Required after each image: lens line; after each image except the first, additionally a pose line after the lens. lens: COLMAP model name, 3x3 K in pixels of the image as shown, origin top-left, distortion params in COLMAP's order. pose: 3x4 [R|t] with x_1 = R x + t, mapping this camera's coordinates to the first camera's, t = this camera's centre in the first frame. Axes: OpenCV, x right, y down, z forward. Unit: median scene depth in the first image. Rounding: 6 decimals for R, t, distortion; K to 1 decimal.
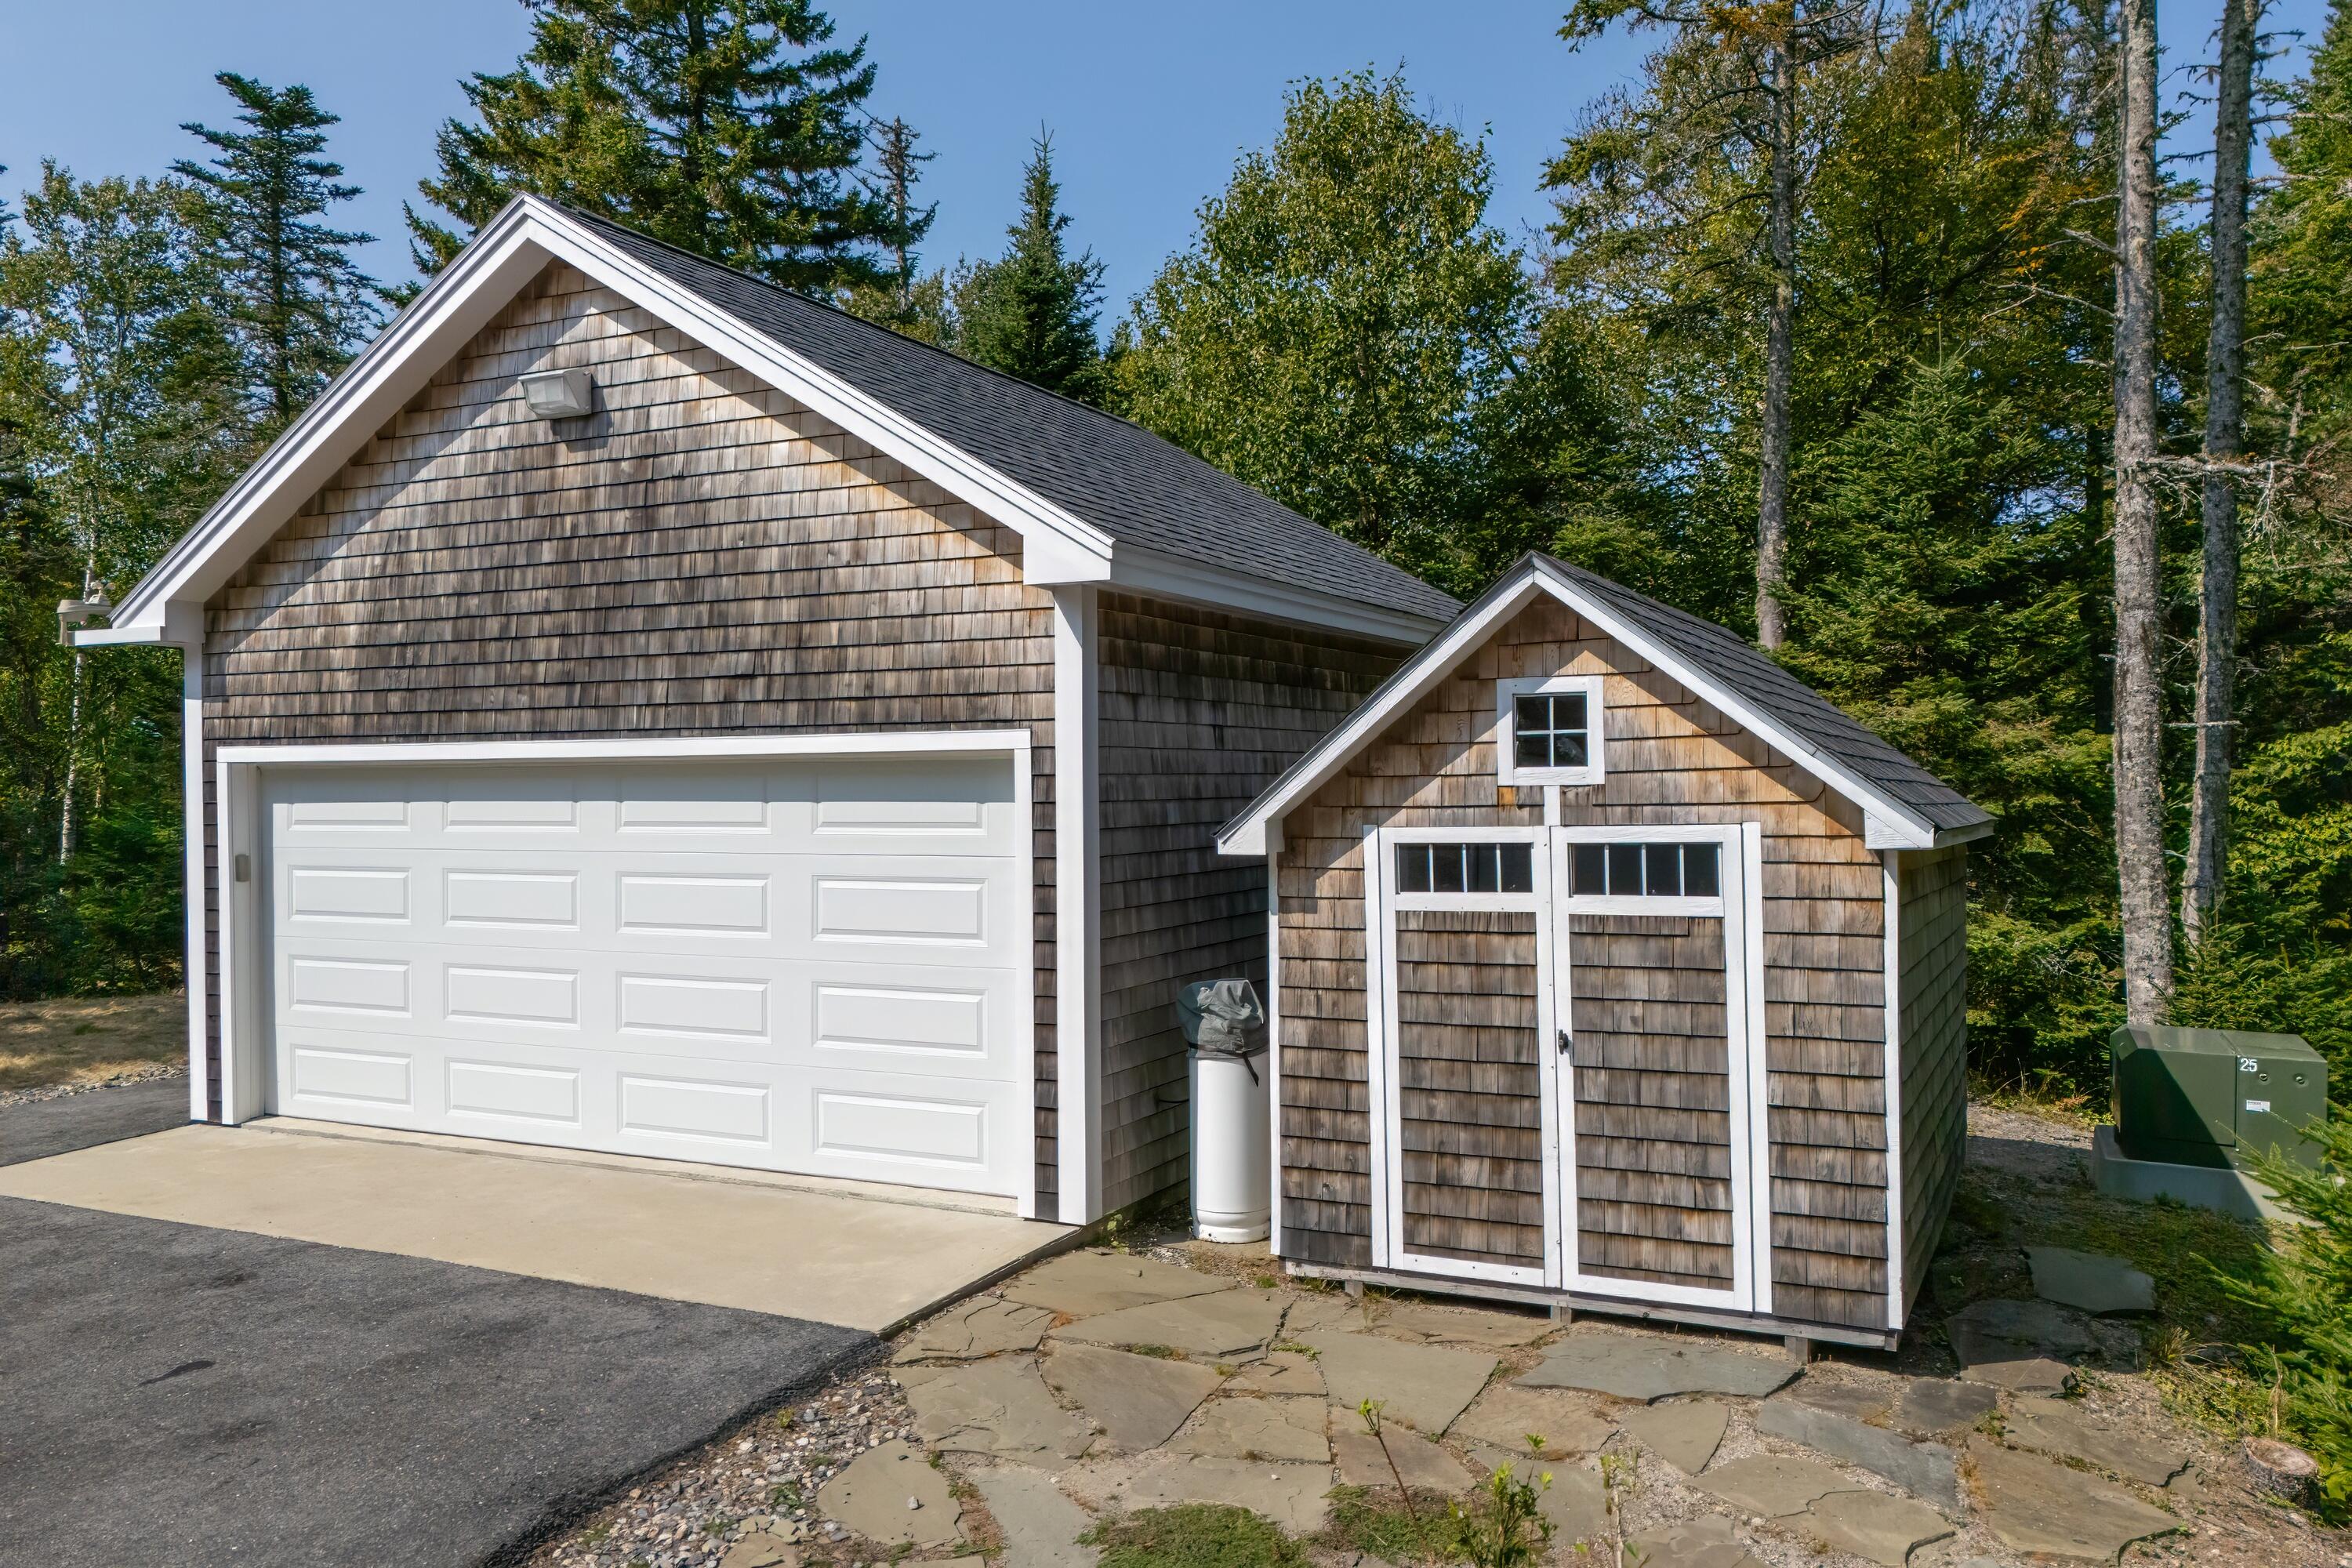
lens RADIAL K [[1729.3, 0, 1175.7], [0, 1729.3, 789.6], [0, 0, 1]] dist [0.068753, -0.057822]
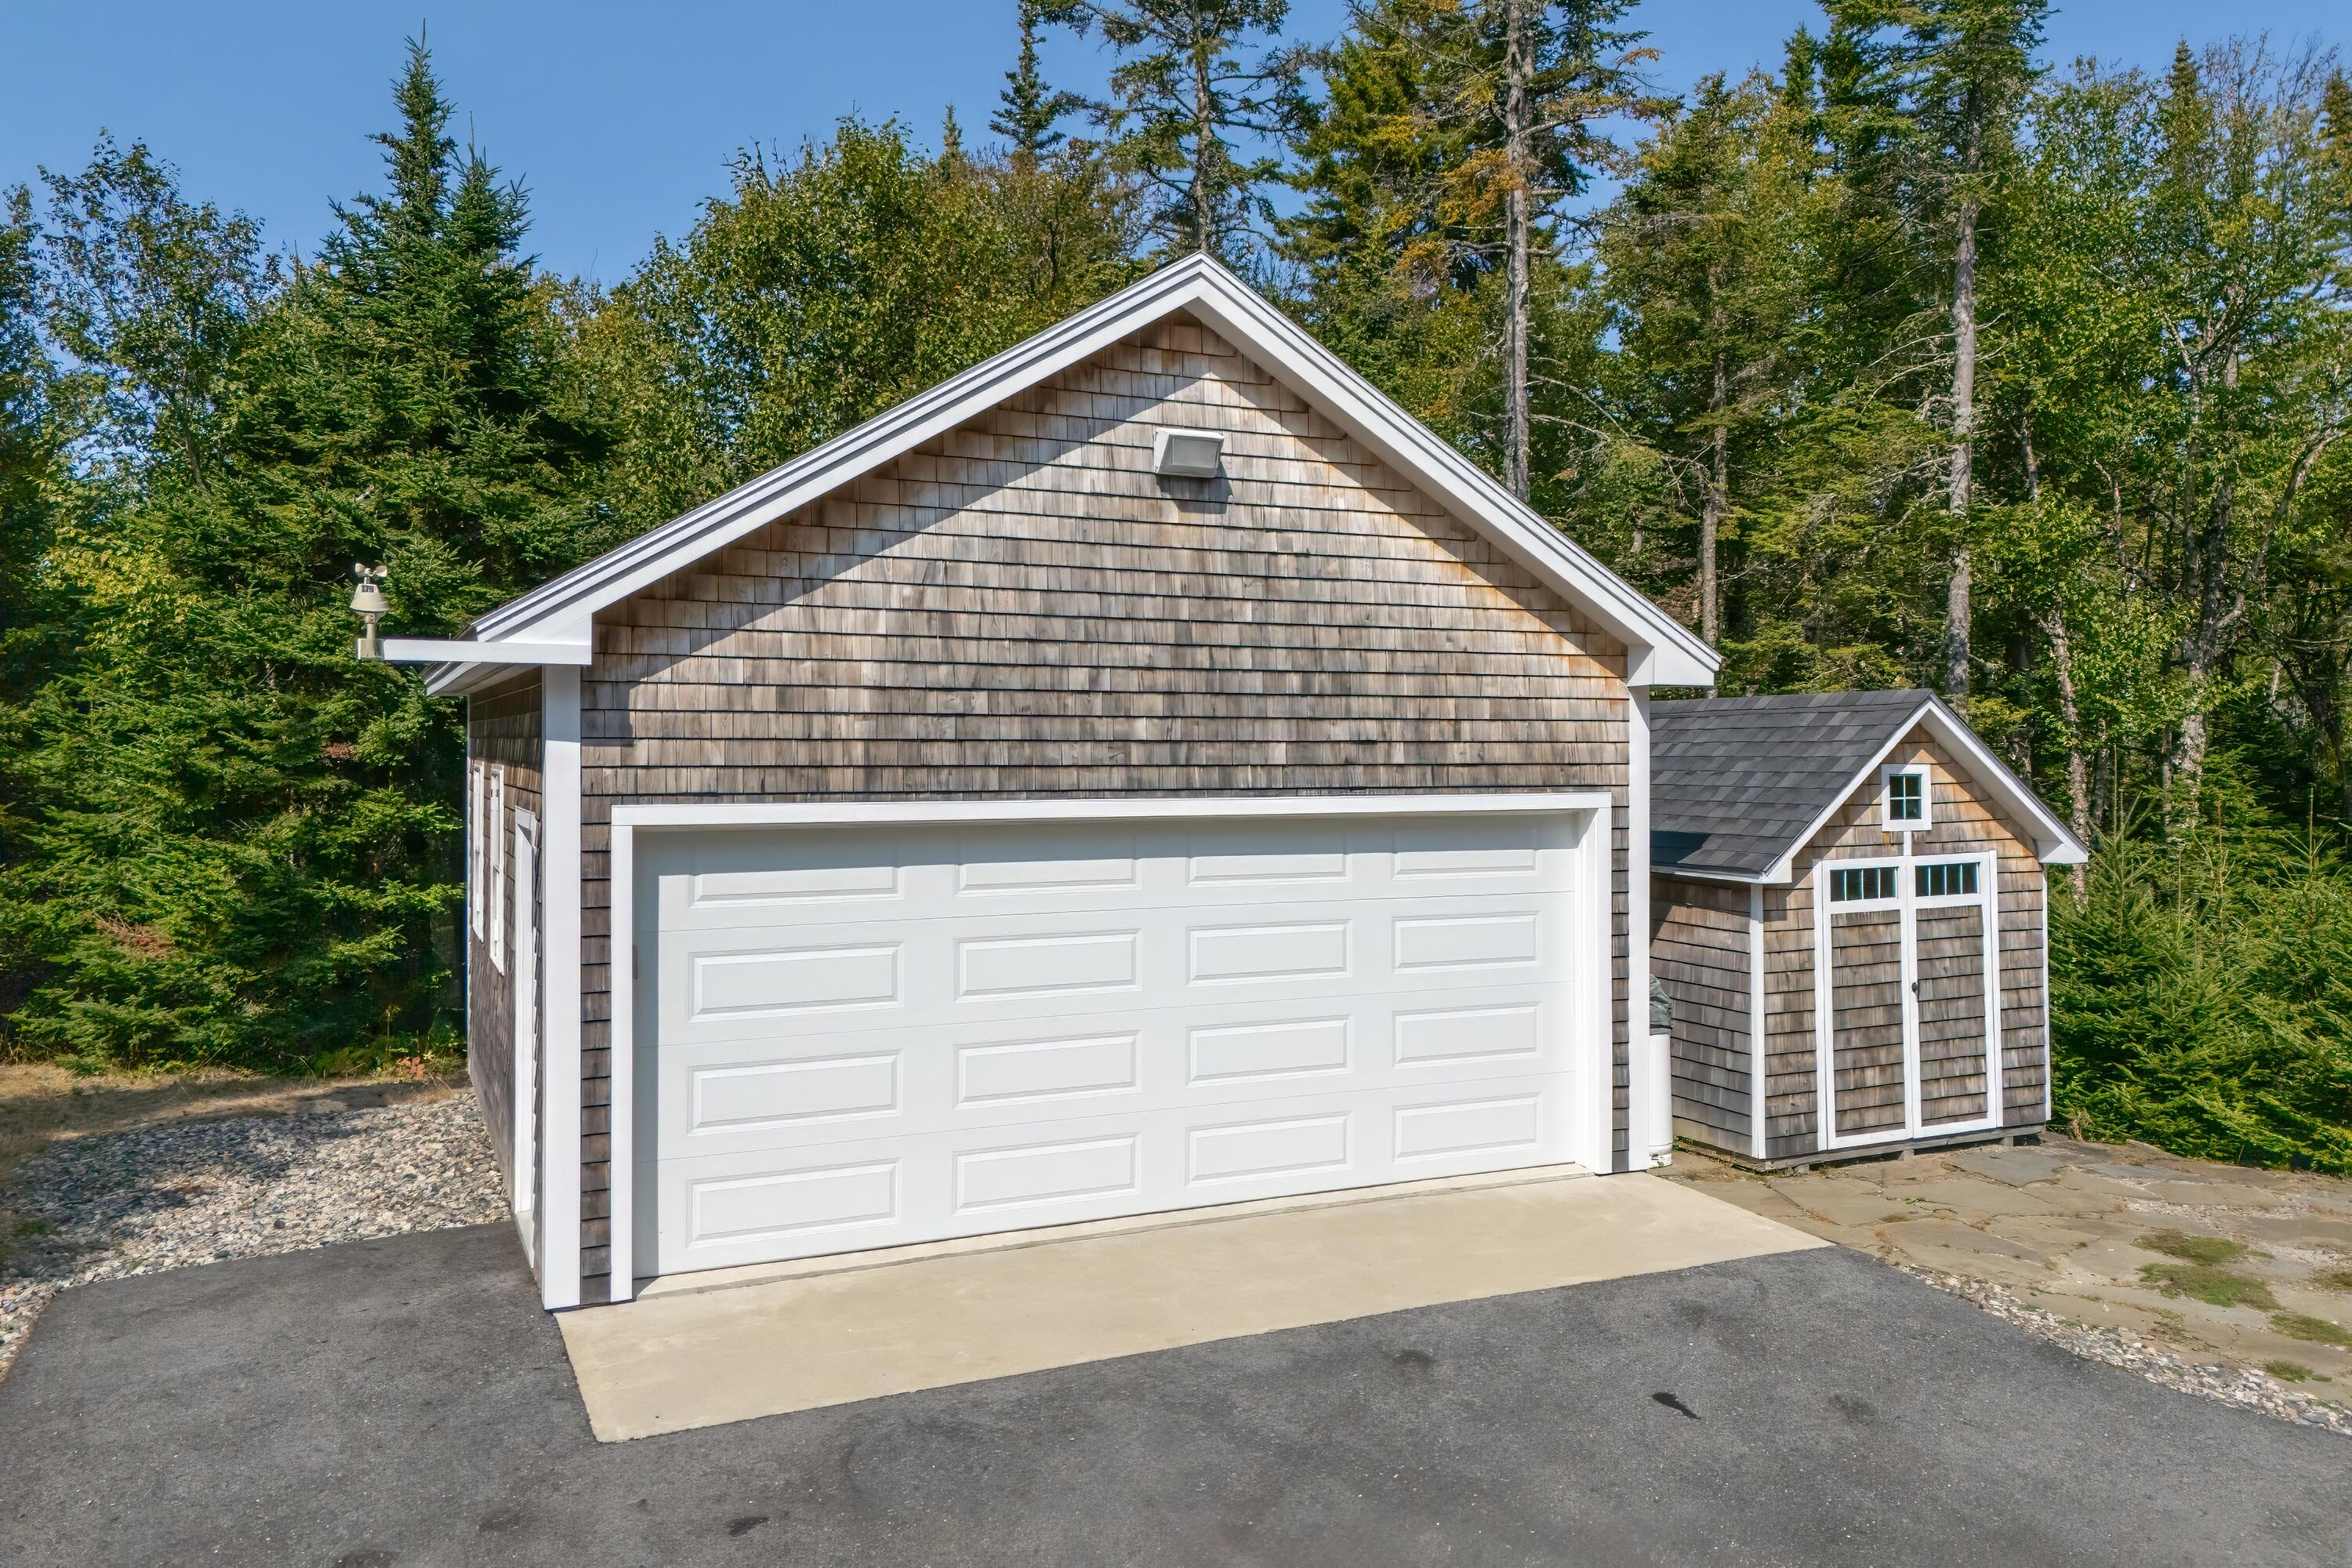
lens RADIAL K [[1729.3, 0, 1168.3], [0, 1729.3, 742.8], [0, 0, 1]] dist [0.068753, -0.057822]
pose [[0.624240, 0.008403, 0.781187, -1.441717], [-0.002533, 0.999959, -0.008732, -0.066358], [-0.781229, 0.003472, 0.624235, 0.496375]]
